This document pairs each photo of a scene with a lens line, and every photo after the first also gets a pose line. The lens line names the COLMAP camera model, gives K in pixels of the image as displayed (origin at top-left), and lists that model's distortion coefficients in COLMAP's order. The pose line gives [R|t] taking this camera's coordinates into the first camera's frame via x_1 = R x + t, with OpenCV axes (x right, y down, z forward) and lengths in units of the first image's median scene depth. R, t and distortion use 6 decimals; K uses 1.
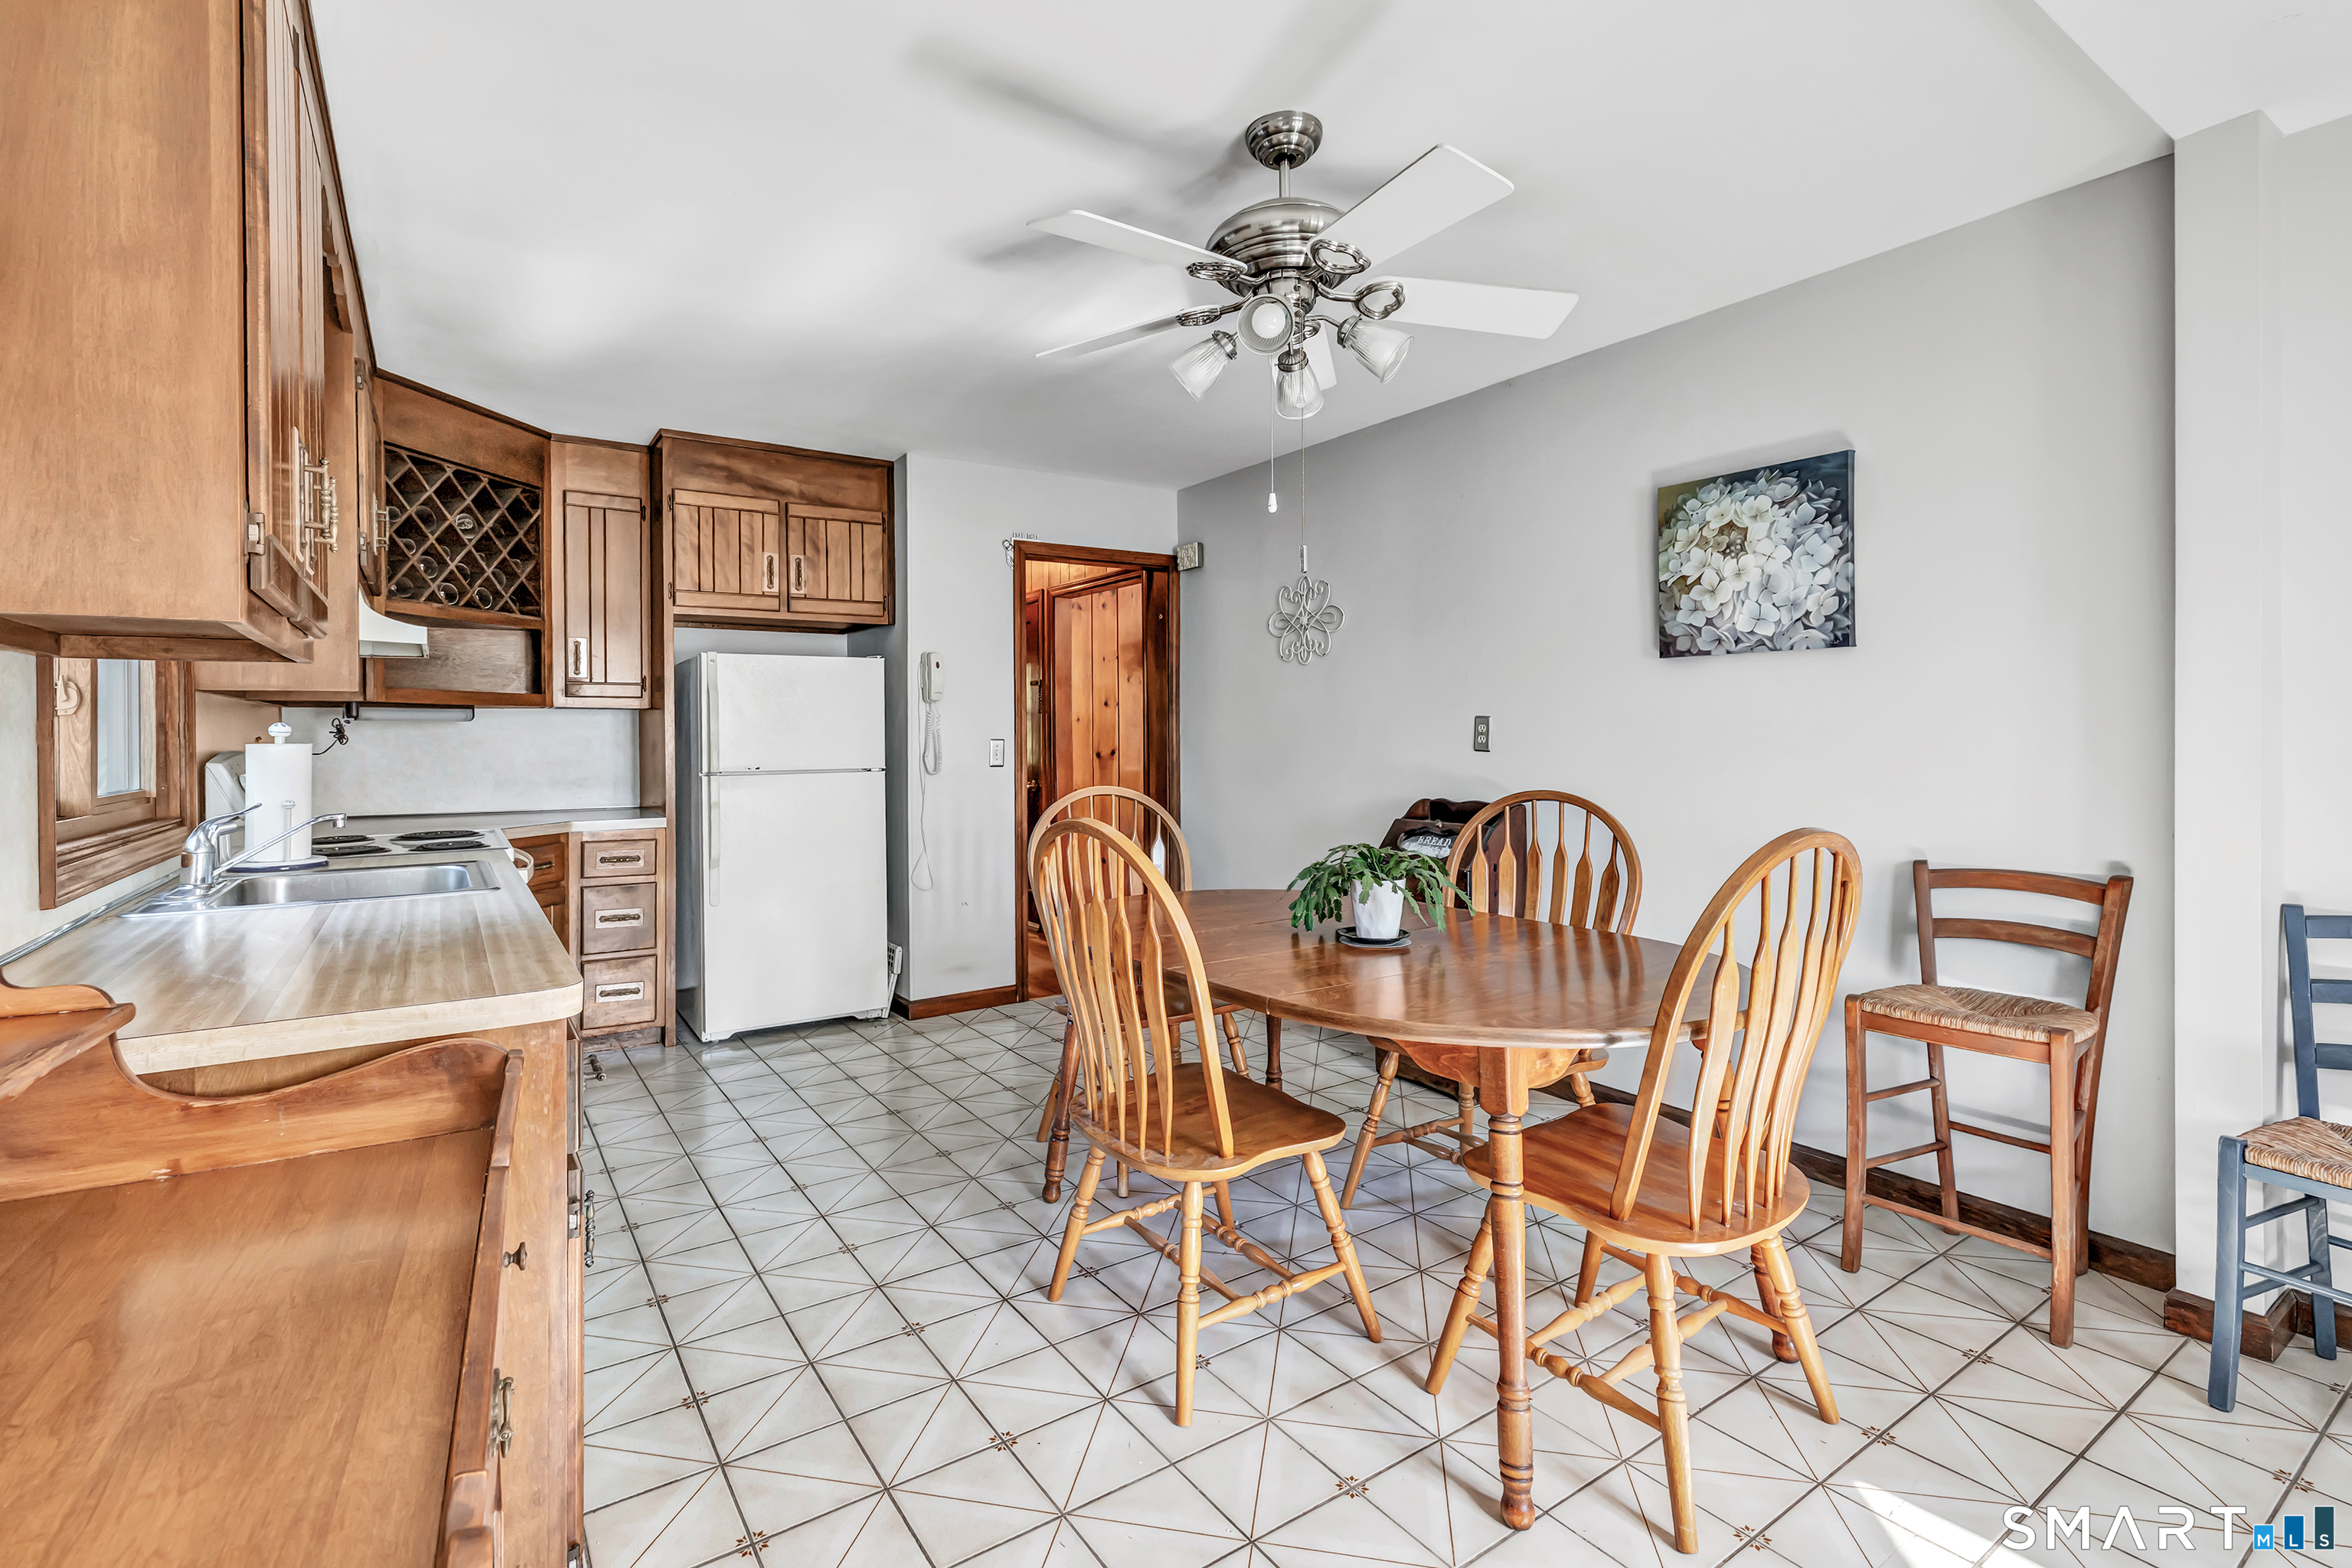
lens RADIAL K [[1062.2, 0, 1075.1], [0, 1062.2, 731.8], [0, 0, 1]] dist [-0.003091, 0.000545]
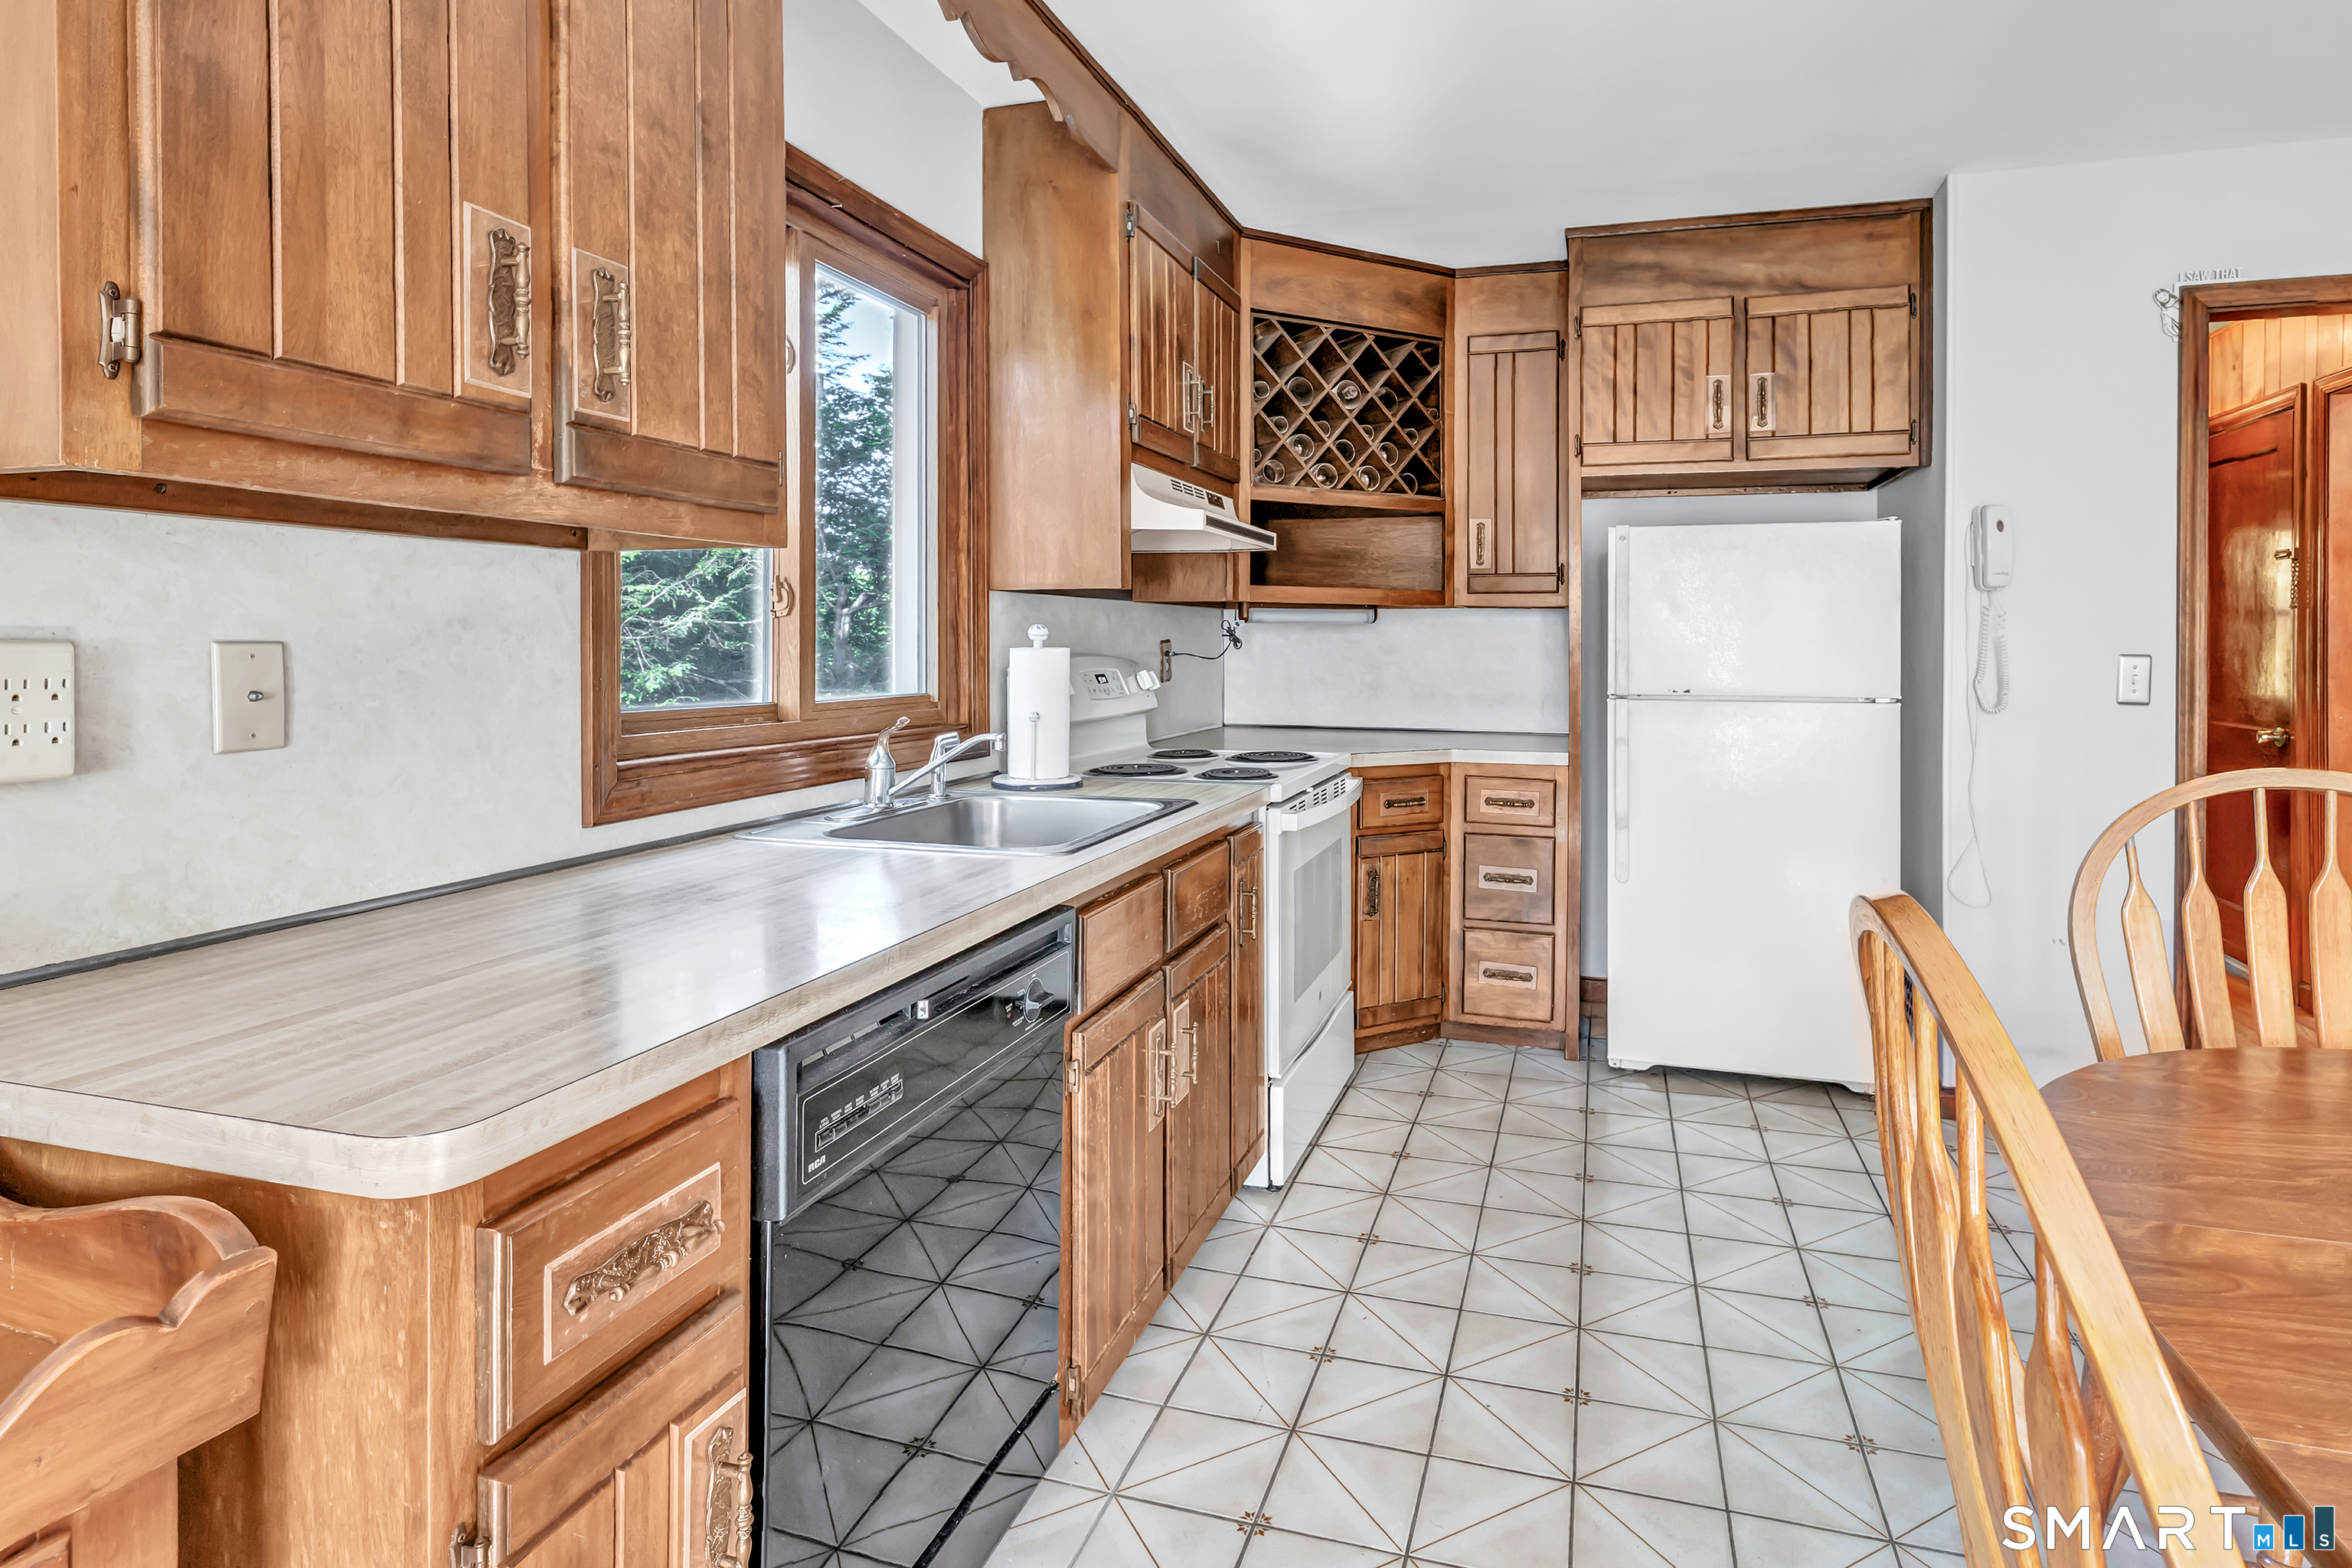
lens RADIAL K [[1187.5, 0, 1268.0], [0, 1187.5, 644.7], [0, 0, 1]] dist [0.001483, 0.000562]
pose [[0.690884, 0.011239, -0.722879, 0.069156], [-0.005881, 0.999933, 0.009926, -0.001800], [0.722942, -0.002607, 0.690904, 0.271228]]
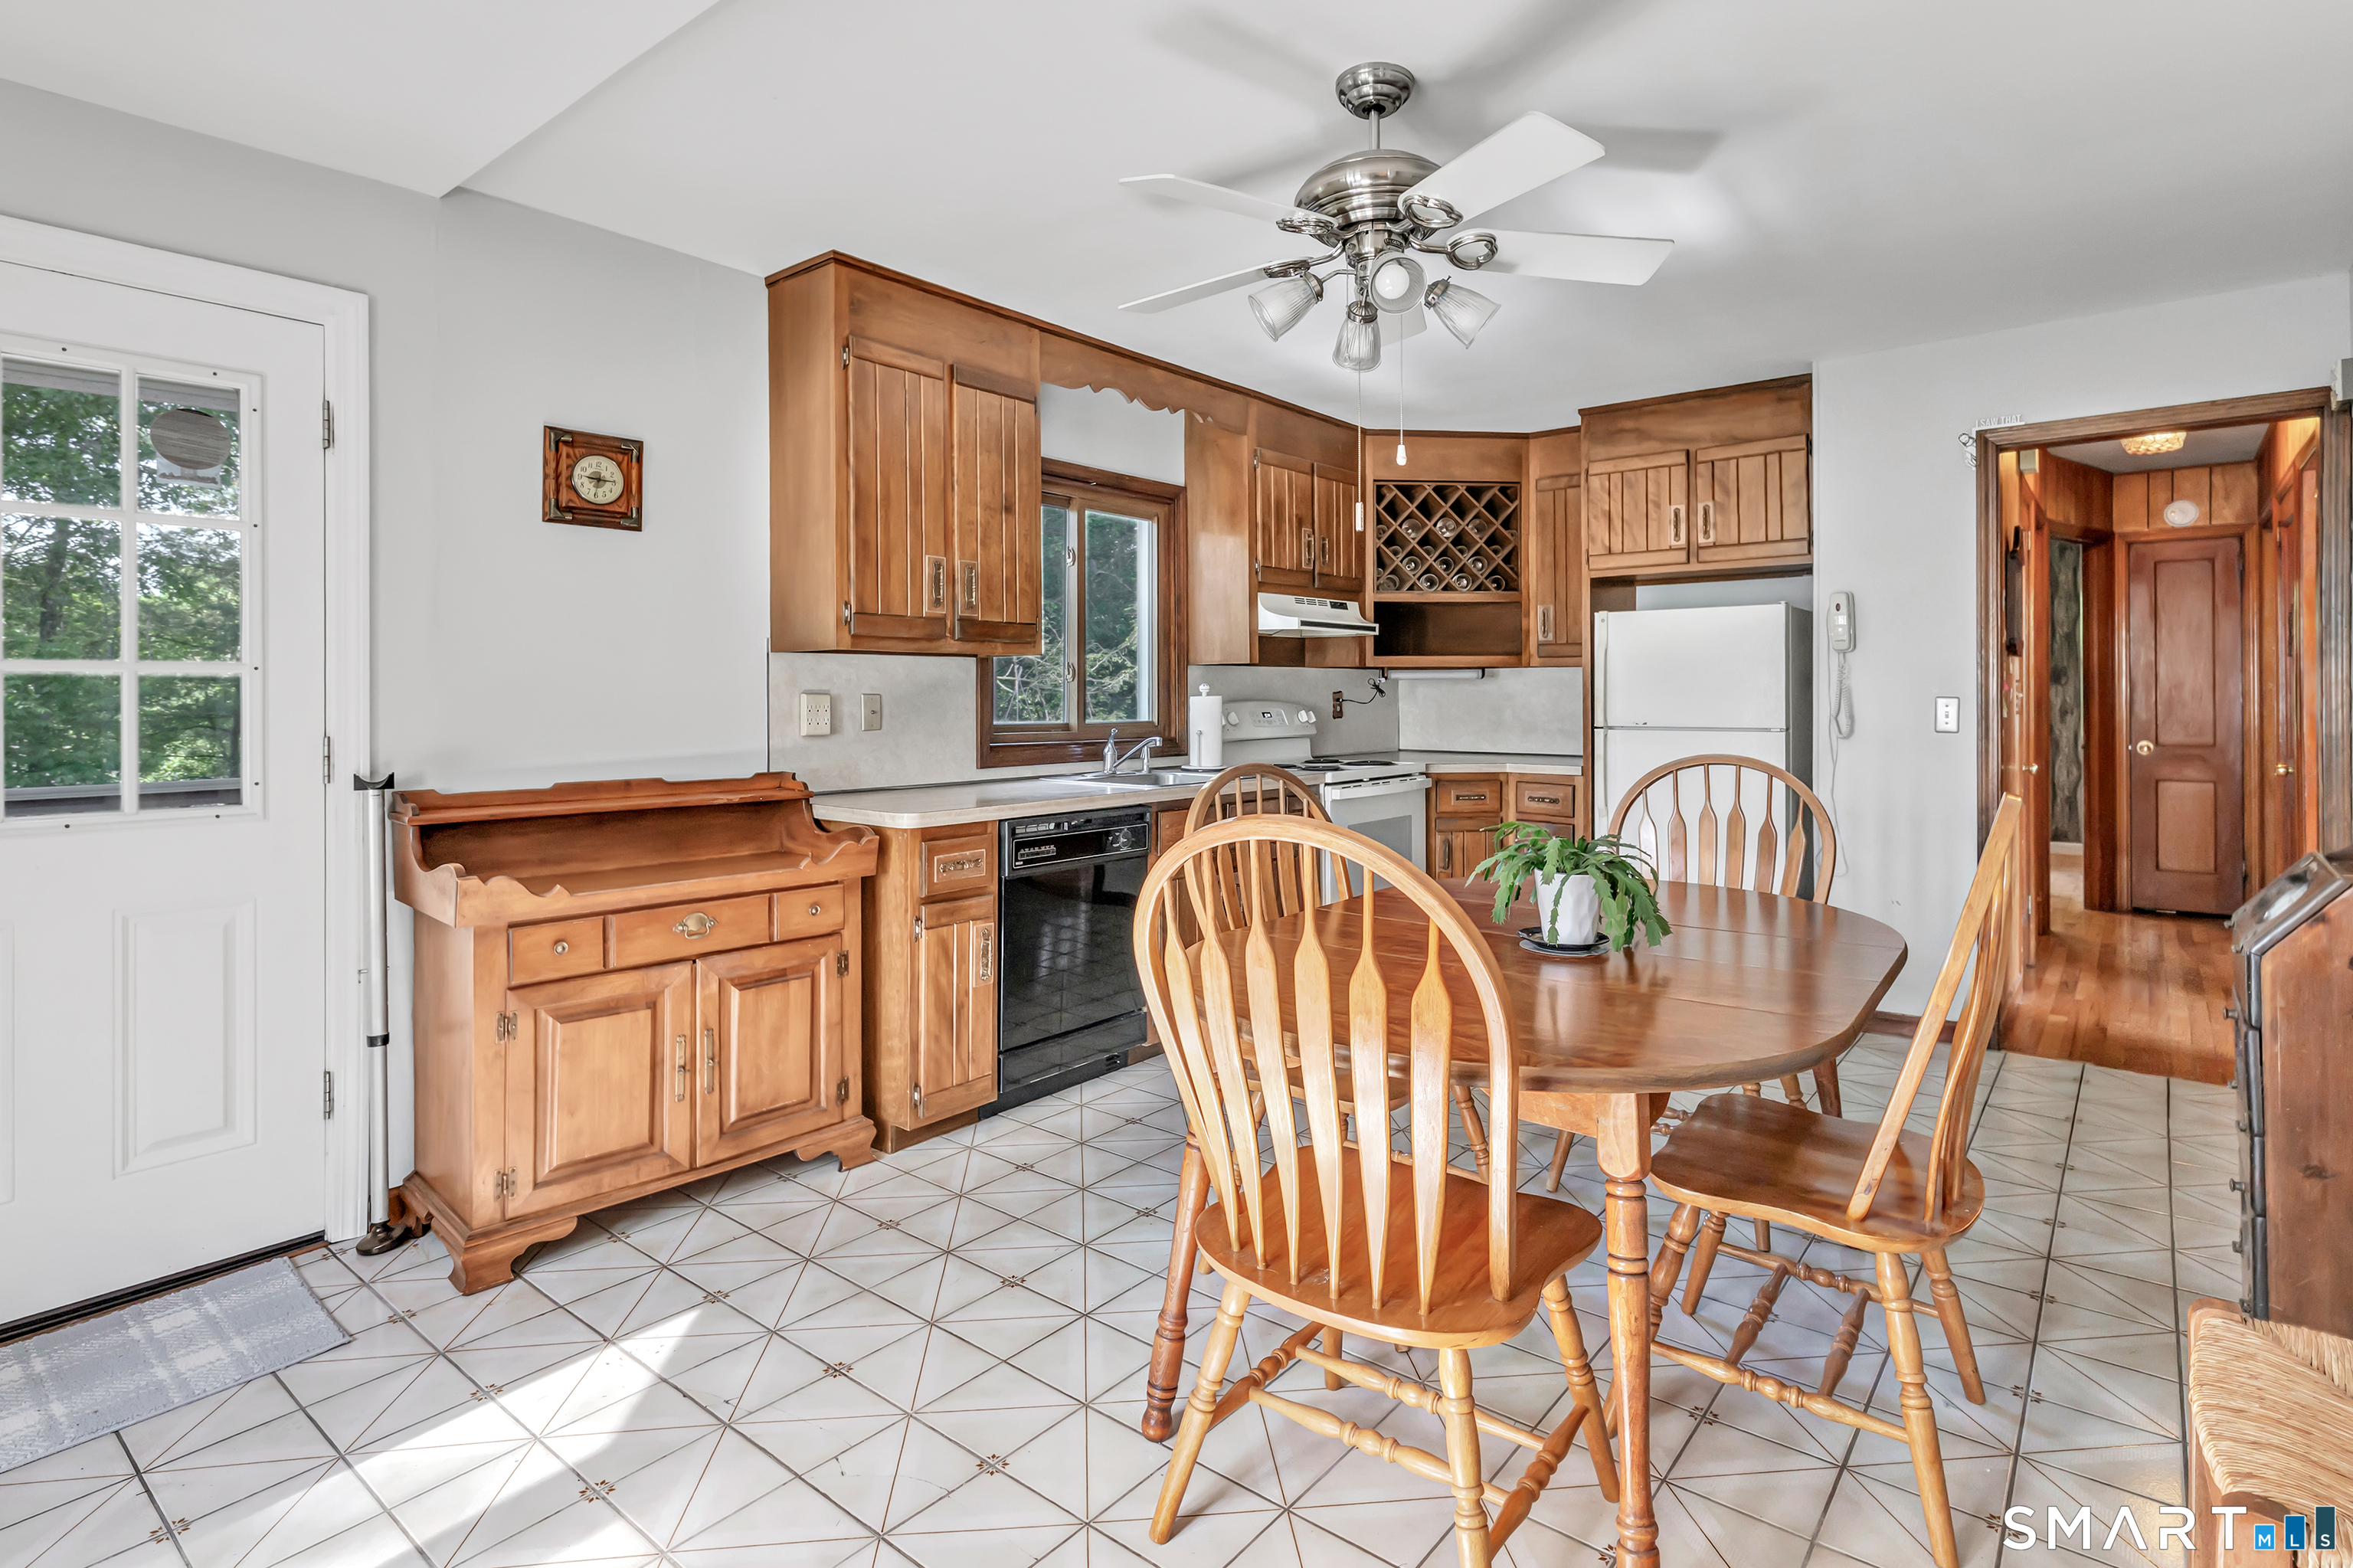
lens RADIAL K [[1114.8, 0, 1197.0], [0, 1114.8, 668.4], [0, 0, 1]] dist [0.009950, -0.000610]
pose [[0.341731, -0.016449, -0.939654, 0.547798], [0.004915, 0.999864, -0.015716, -0.003433], [0.939785, 0.000752, 0.341765, 0.236208]]
